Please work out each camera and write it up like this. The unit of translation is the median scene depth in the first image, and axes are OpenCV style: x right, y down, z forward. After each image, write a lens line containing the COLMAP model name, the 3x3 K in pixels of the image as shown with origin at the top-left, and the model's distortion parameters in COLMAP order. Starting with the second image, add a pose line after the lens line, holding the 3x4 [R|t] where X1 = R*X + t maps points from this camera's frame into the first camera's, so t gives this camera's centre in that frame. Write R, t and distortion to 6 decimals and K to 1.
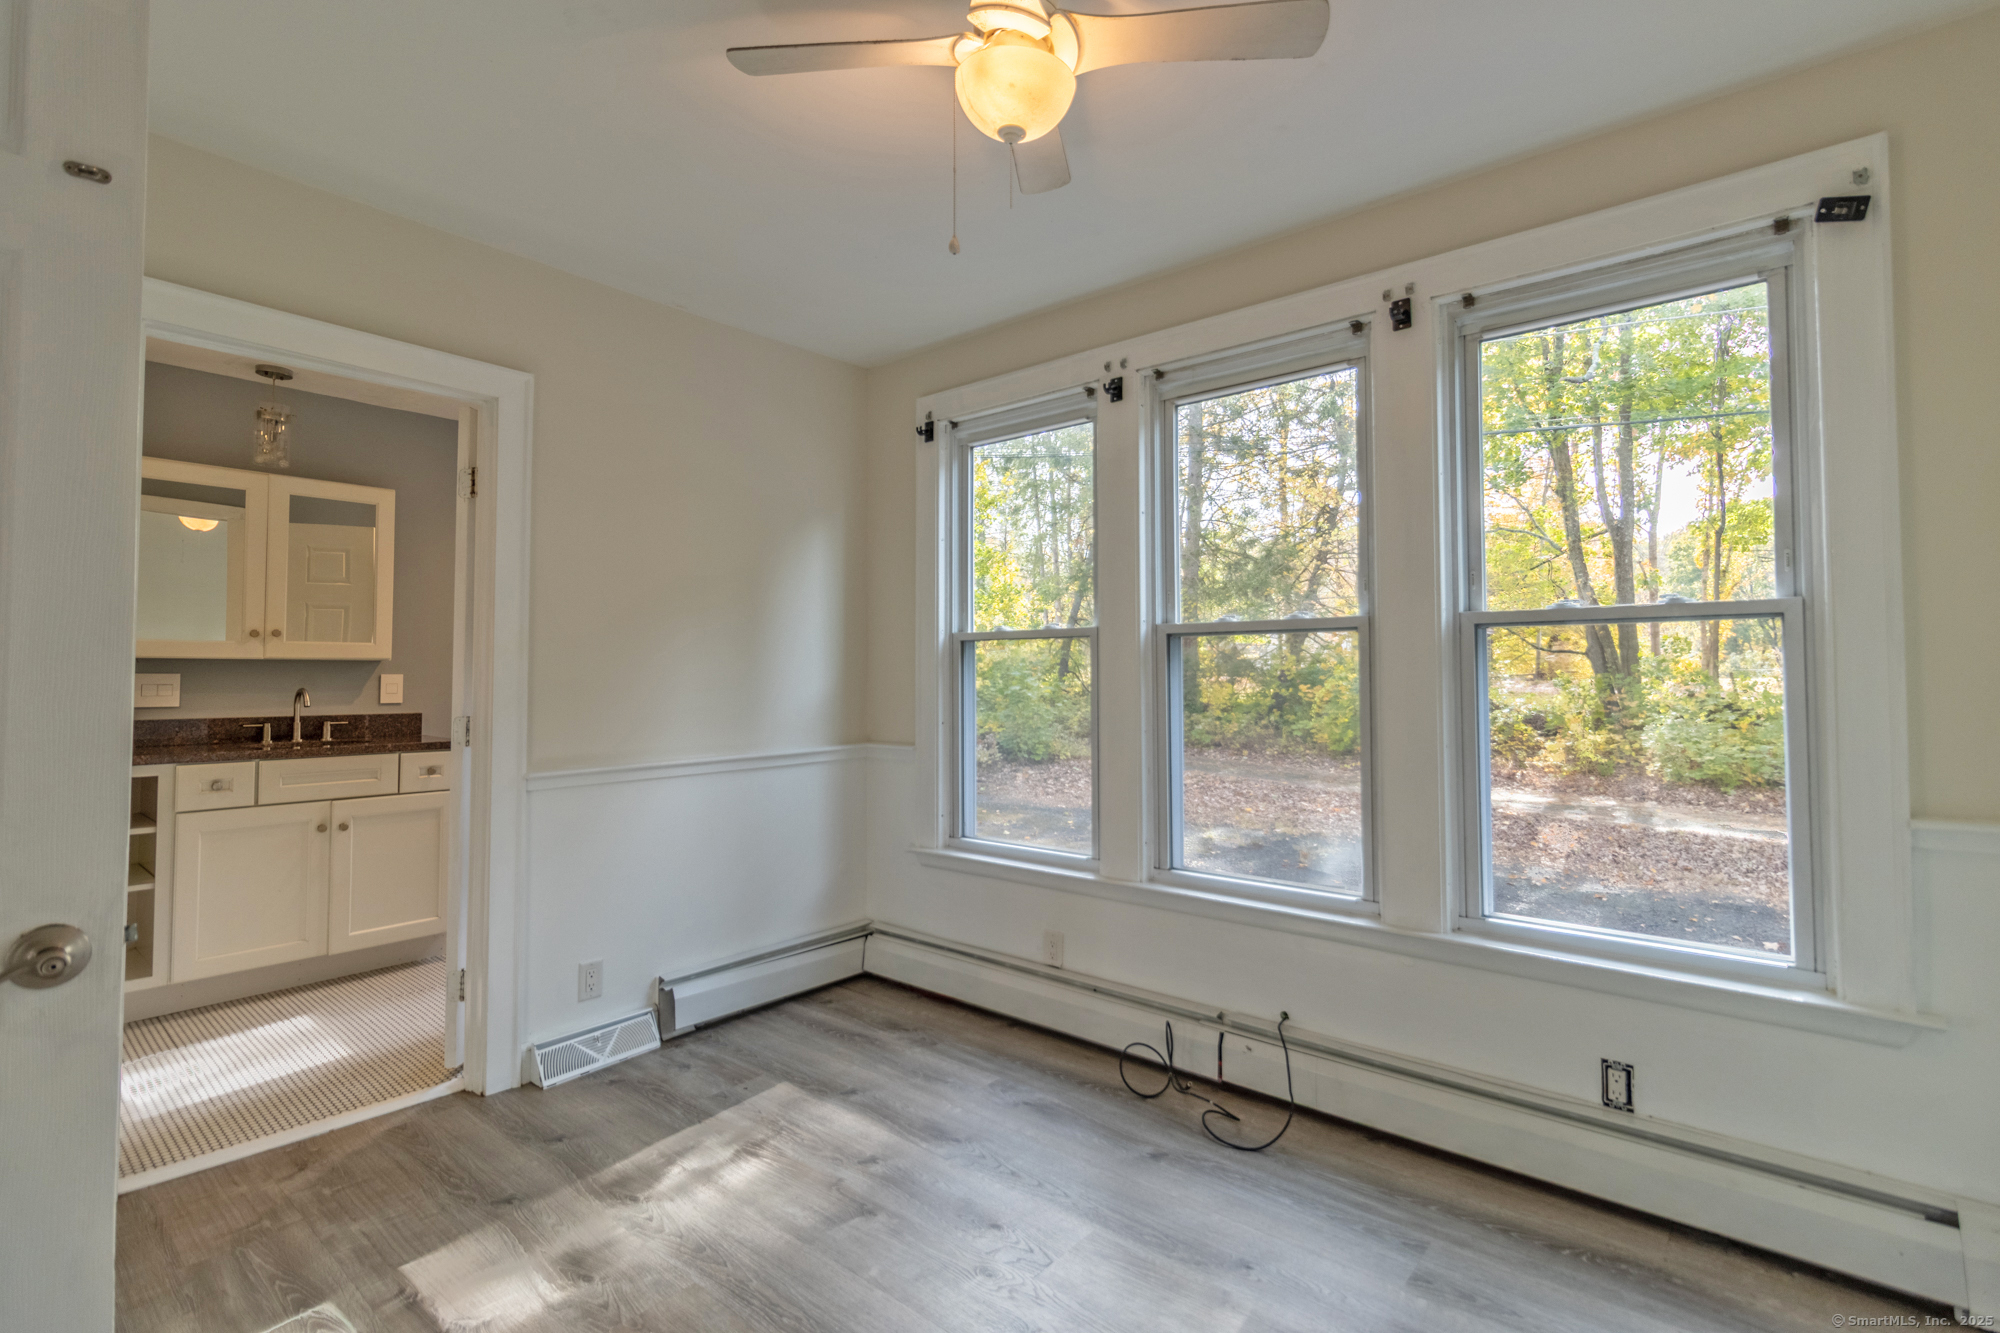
lens RADIAL K [[917.3, 0, 997.9], [0, 917.3, 644.5], [0, 0, 1]] dist [0.001702, -0.000453]
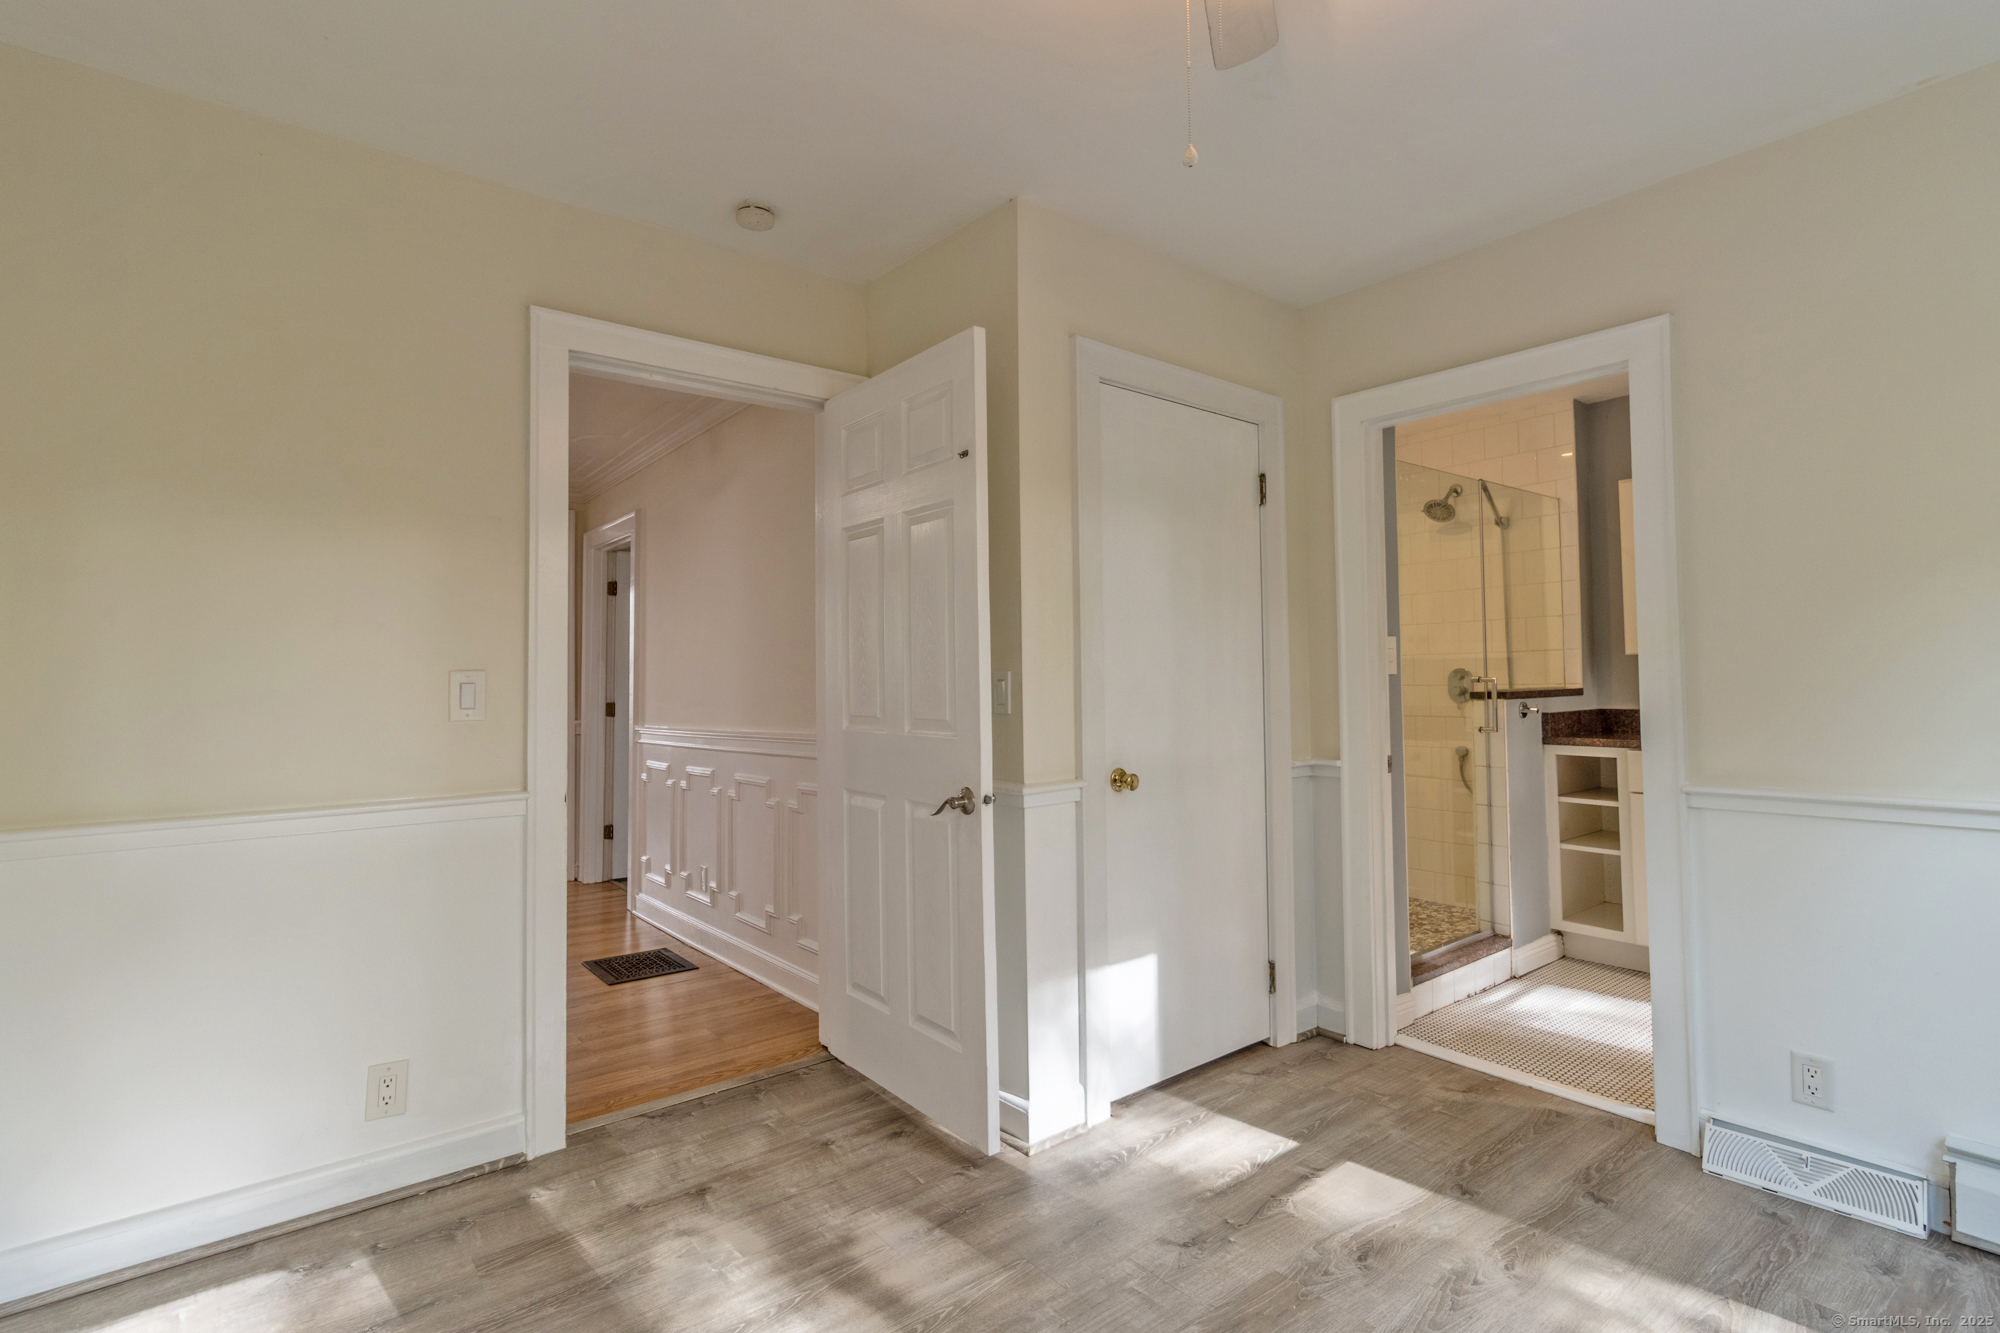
lens RADIAL K [[949.5, 0, 1000.0], [0, 949.5, 666.5], [0, 0, 1]] dist [0.002306, 0.000530]
pose [[-0.187108, -0.012691, -0.982257, 0.450224], [0.045193, 0.998747, -0.021512, 0.025229], [0.981299, -0.048417, -0.186300, 0.553102]]
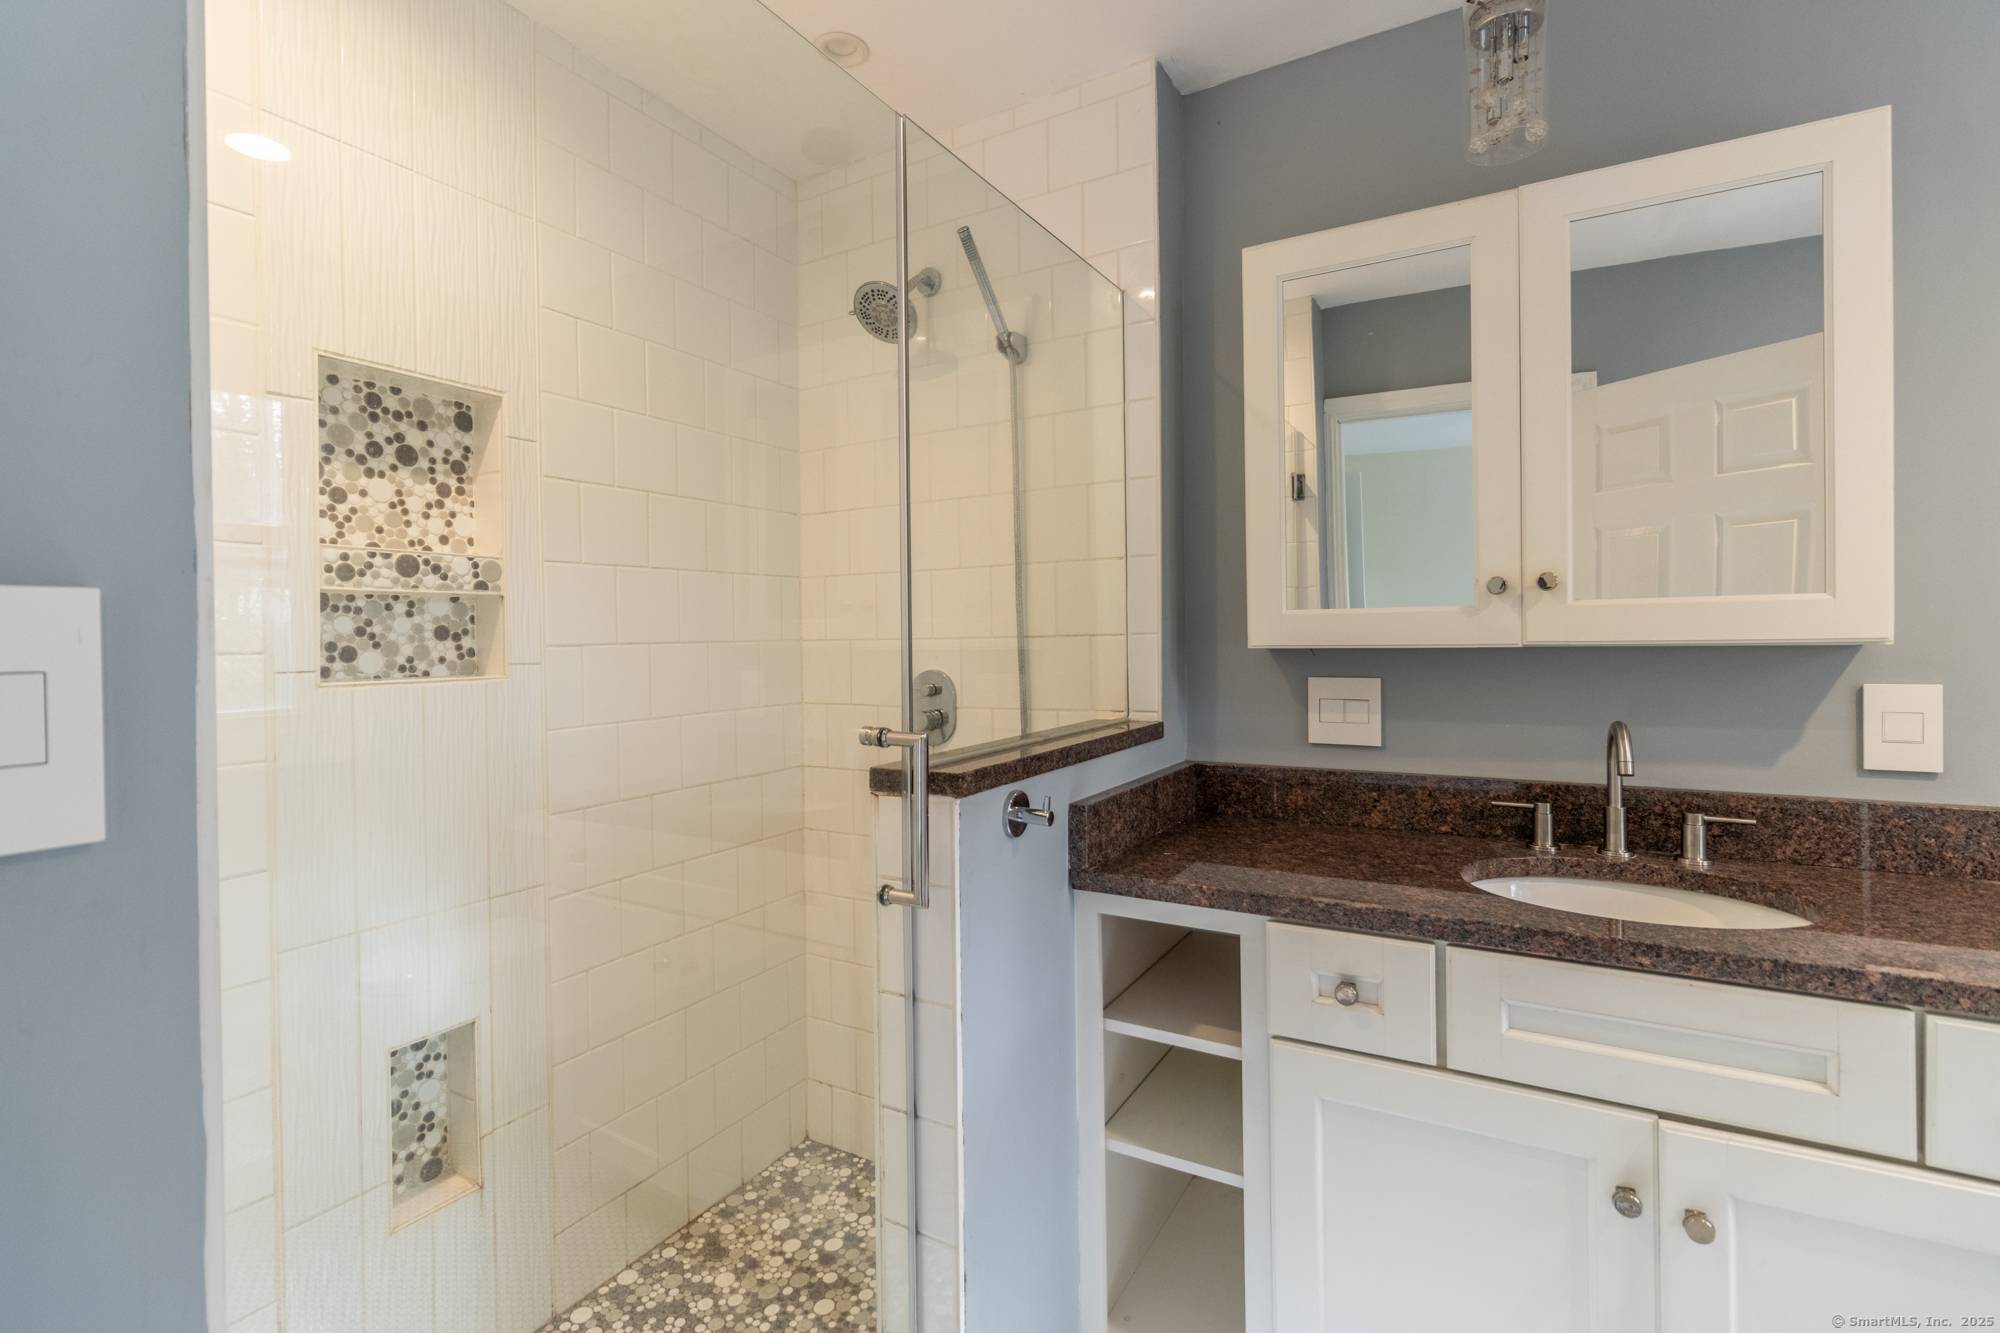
lens RADIAL K [[917.3, 0, 997.9], [0, 917.3, 644.5], [0, 0, 1]] dist [0.001702, -0.000453]
pose [[0.182040, 0.011969, -0.983218, -0.606314], [0.039482, 0.999031, 0.019471, -0.003456], [0.982498, -0.042364, 0.181391, 0.954718]]
